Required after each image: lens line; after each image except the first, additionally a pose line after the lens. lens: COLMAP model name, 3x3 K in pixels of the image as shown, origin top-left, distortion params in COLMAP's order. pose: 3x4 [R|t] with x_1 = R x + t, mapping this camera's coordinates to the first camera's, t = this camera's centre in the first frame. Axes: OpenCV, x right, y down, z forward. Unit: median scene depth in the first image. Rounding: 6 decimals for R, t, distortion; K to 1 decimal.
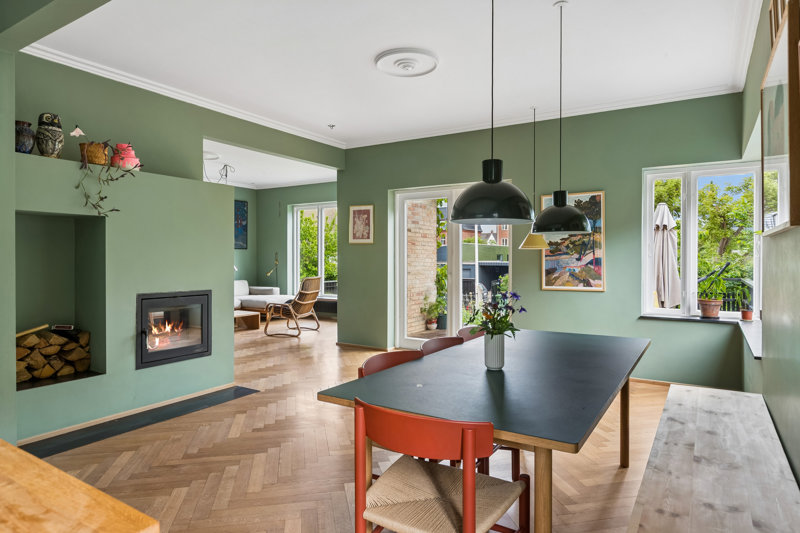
lens RADIAL K [[485.9, 0, 399.7], [0, 485.9, 263.6], [0, 0, 1]] dist [-0.001451, -0.000356]
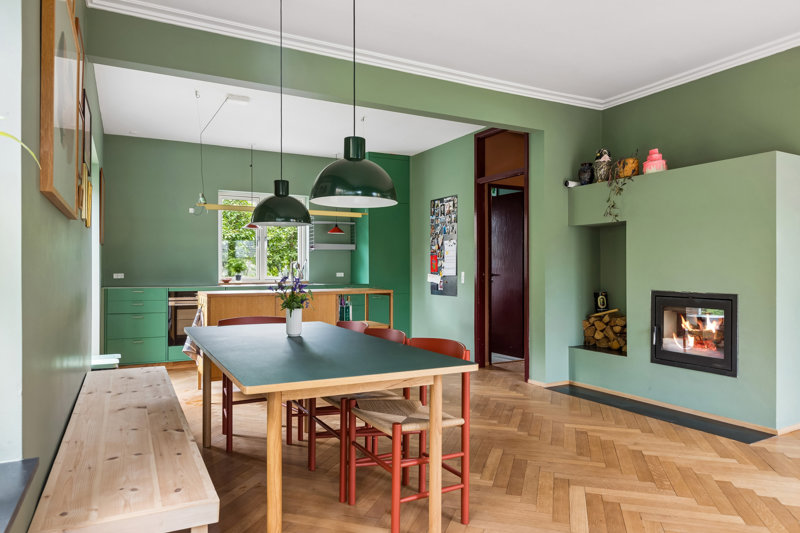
lens RADIAL K [[525.6, 0, 401.2], [0, 525.6, 267.2], [0, 0, 1]] dist [0.012075, 0.001625]
pose [[-0.499189, -0.003664, -0.866486, 0.727642], [-0.008046, 0.999968, 0.000407, 0.016499], [0.866456, 0.007175, -0.499202, 1.115900]]
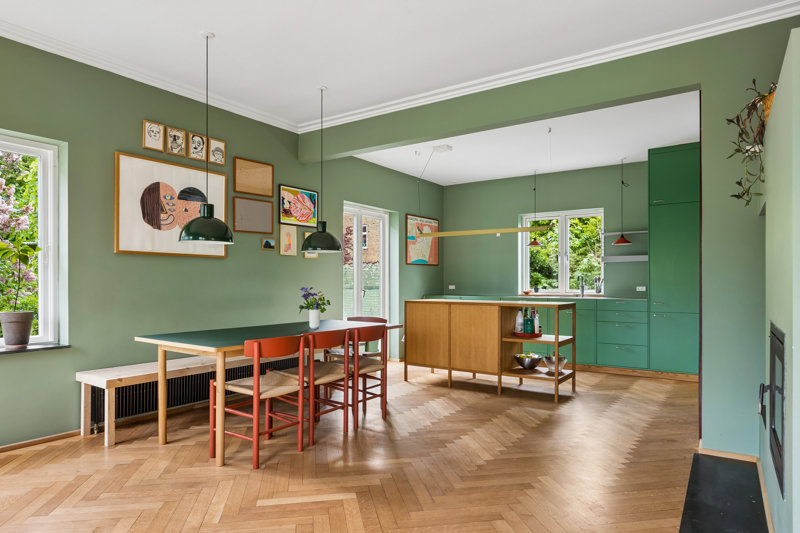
lens RADIAL K [[491.3, 0, 399.1], [0, 491.3, 279.3], [0, 0, 1]] dist [0.000204, 0.000376]
pose [[-0.999192, -0.002986, 0.040069, -0.115833], [-0.002863, 0.999991, 0.003134, 0.011518], [-0.040078, 0.003017, -0.999192, 1.650500]]
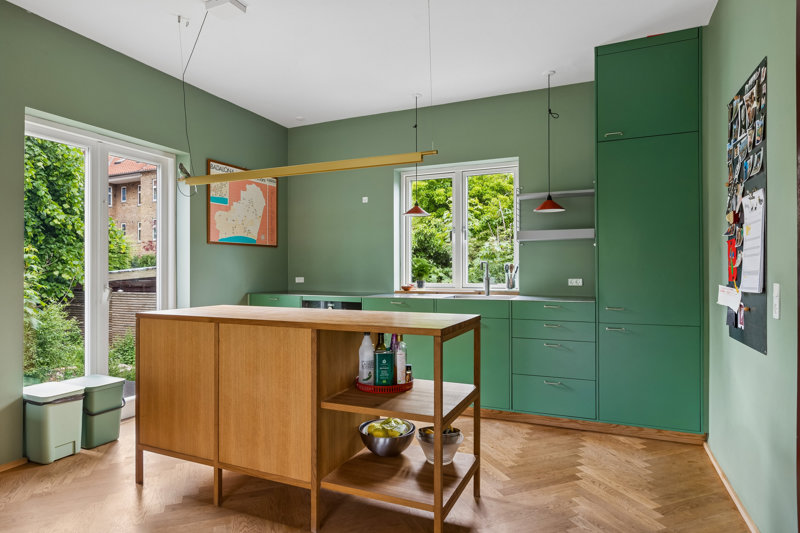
lens RADIAL K [[460.3, 0, 398.4], [0, 460.3, 268.8], [0, 0, 1]] dist [0.001075, -0.000423]
pose [[-0.989918, -0.000915, -0.141638, -0.351936], [-0.001523, 0.999990, 0.004185, 0.013450], [0.141633, 0.004359, -0.989910, 0.873227]]
